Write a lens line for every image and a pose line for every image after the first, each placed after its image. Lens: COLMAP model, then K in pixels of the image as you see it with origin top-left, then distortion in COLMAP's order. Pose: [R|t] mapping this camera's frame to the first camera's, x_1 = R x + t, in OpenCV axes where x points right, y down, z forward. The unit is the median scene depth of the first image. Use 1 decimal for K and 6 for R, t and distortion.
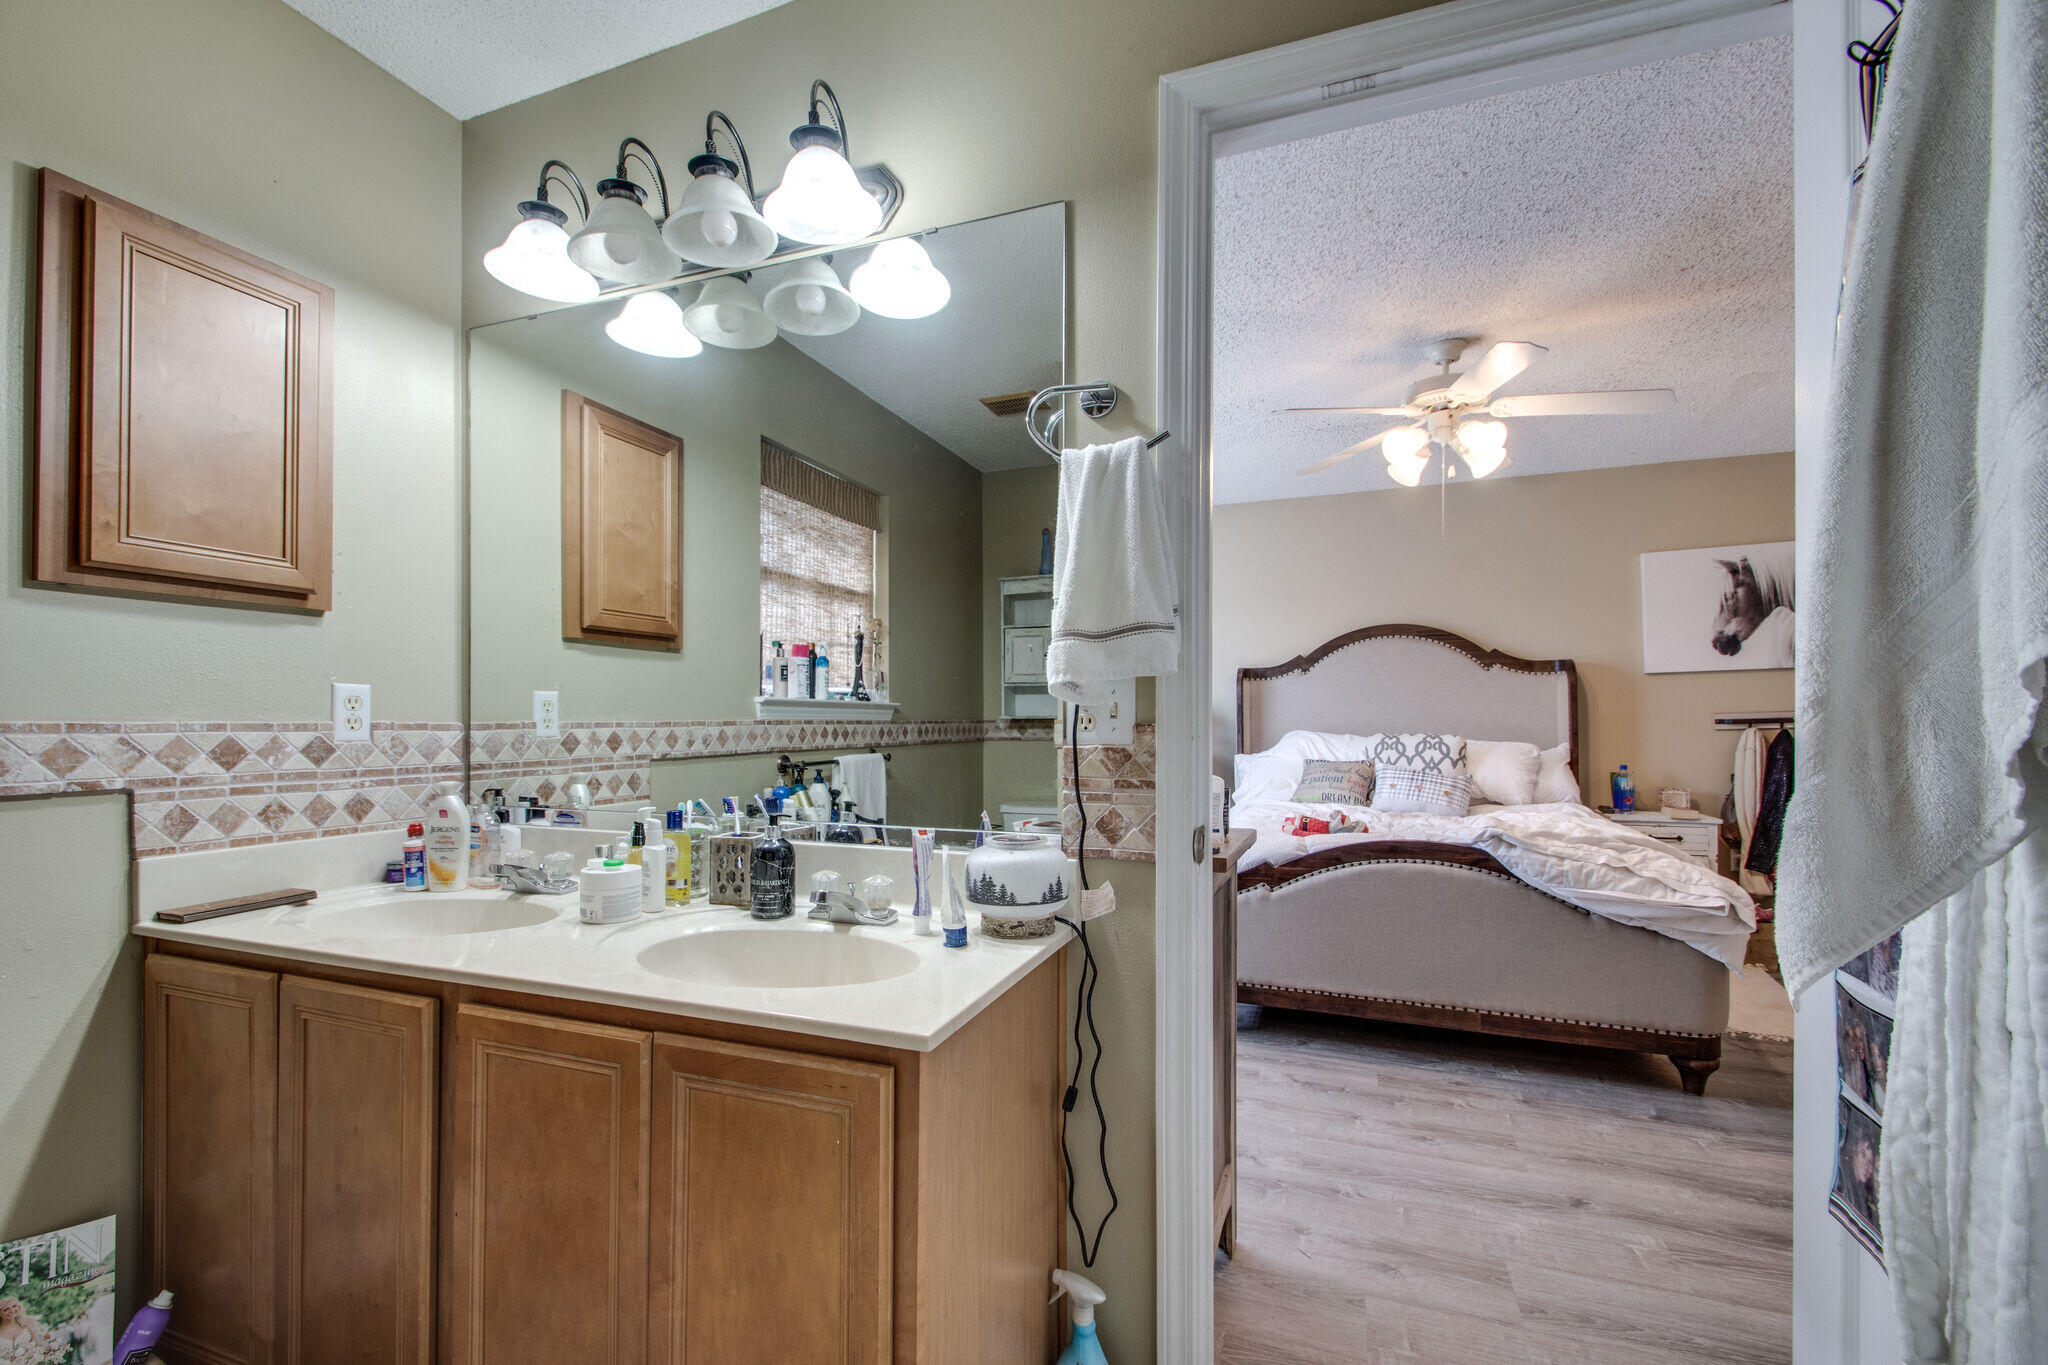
lens RADIAL K [[868.8, 0, 1000.9], [0, 868.8, 721.7], [0, 0, 1]] dist [0.015546, -0.000233]
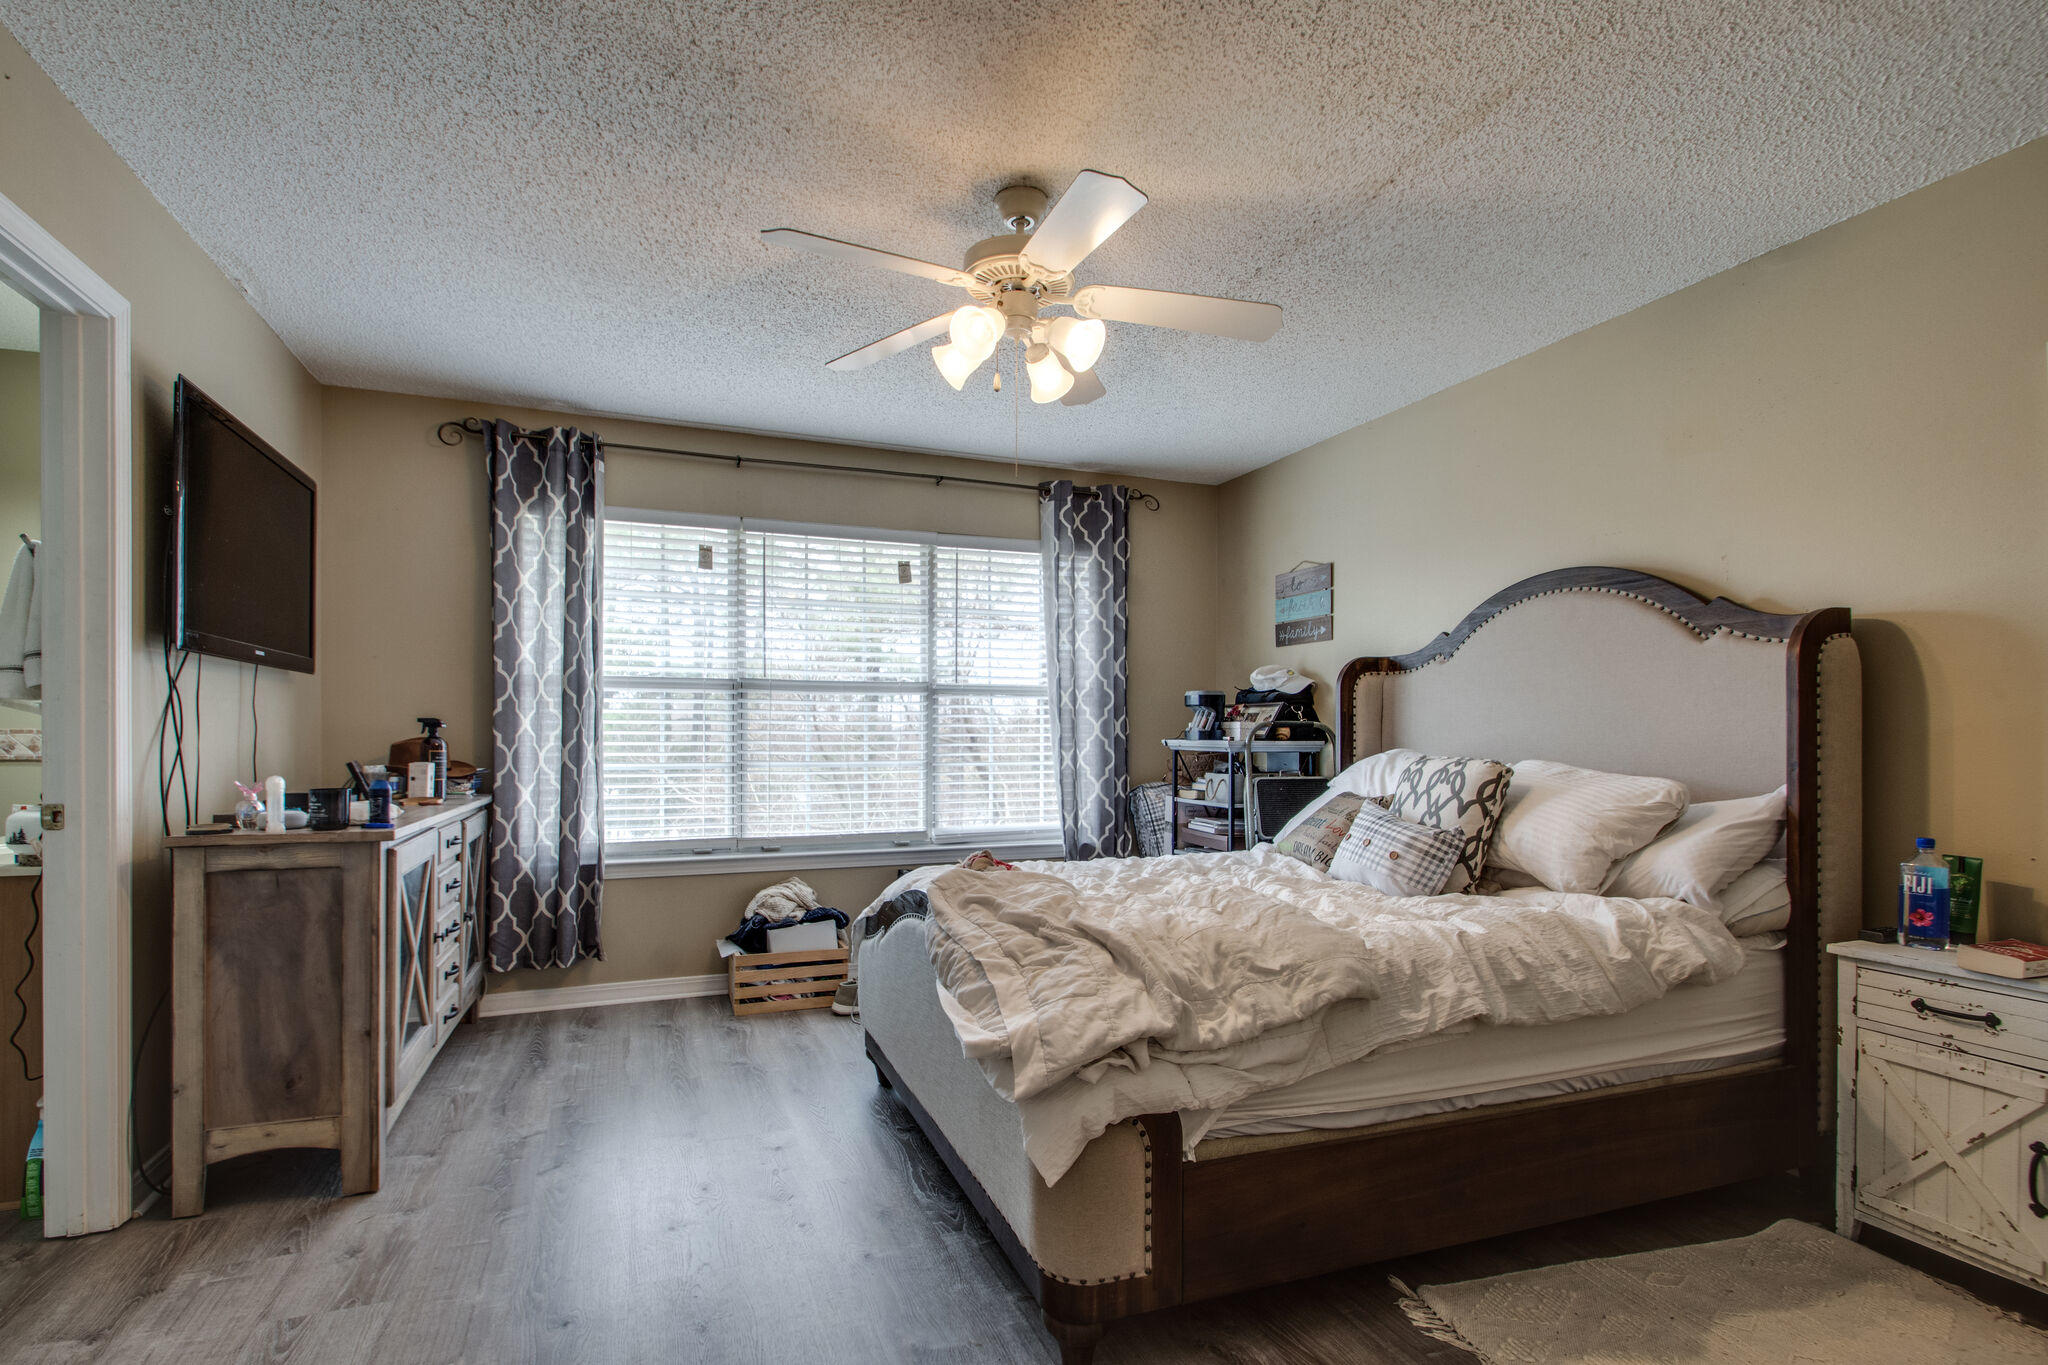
lens RADIAL K [[954.1, 0, 996.8], [0, 954.1, 738.5], [0, 0, 1]] dist [0.014228, -0.008160]
pose [[0.682278, 0.009797, -0.731027, 0.767374], [-0.005360, 0.999950, 0.008398, -0.002896], [0.731073, -0.001811, 0.682297, 0.332433]]
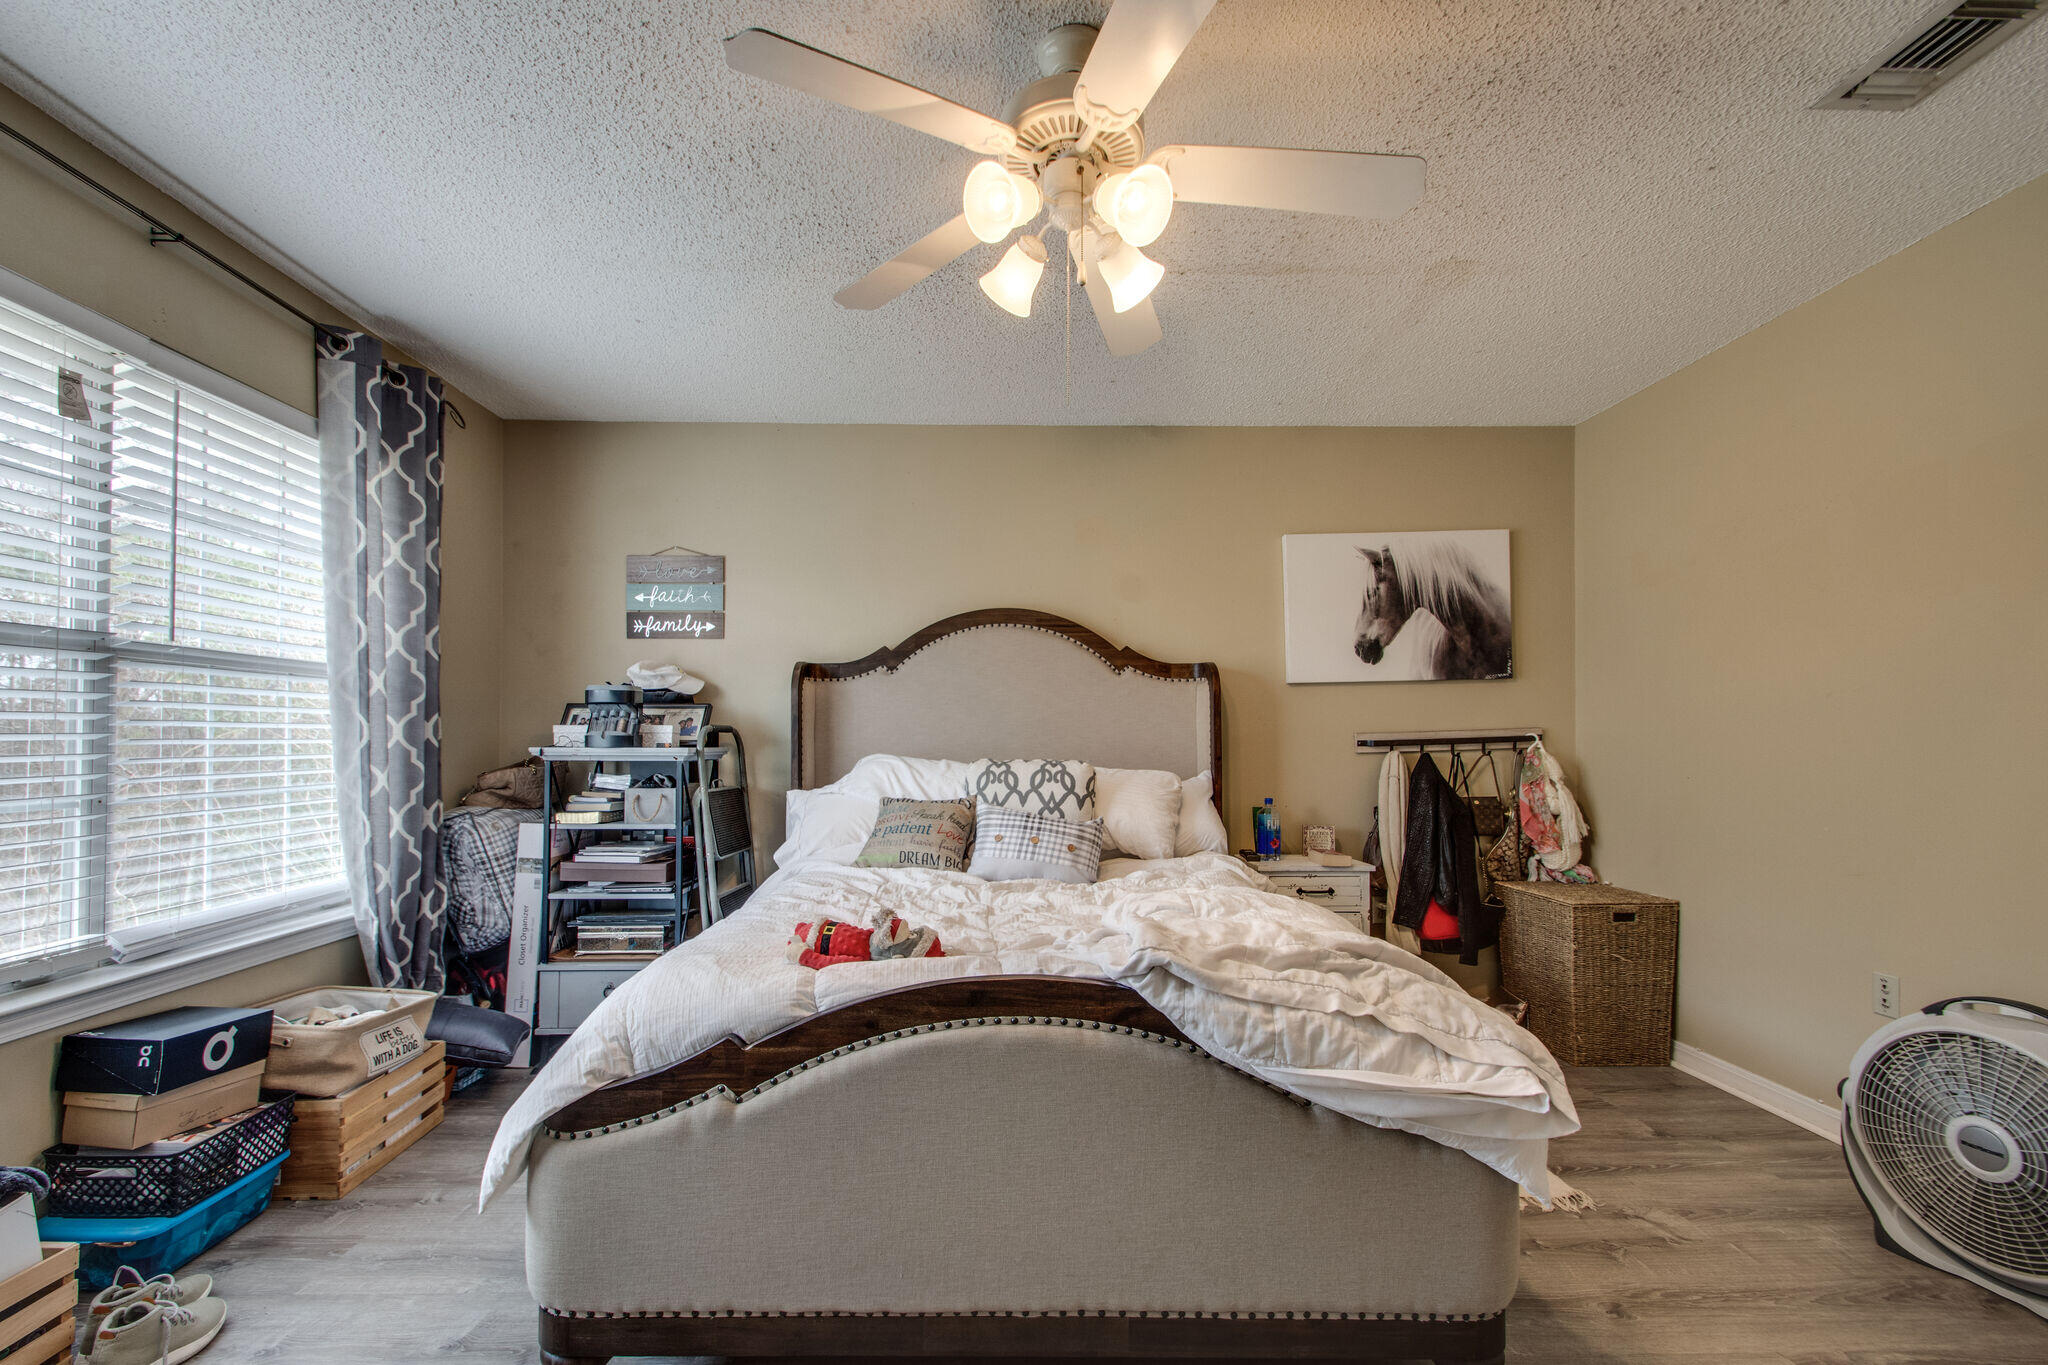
lens RADIAL K [[889.1, 0, 1002.5], [0, 889.1, 741.2], [0, 0, 1]] dist [0.013313, -0.004640]
pose [[0.921762, 0.004772, 0.387726, 0.185697], [-0.004049, 0.999988, -0.002682, 0.001410], [-0.387734, 0.000902, 0.921771, 0.367168]]
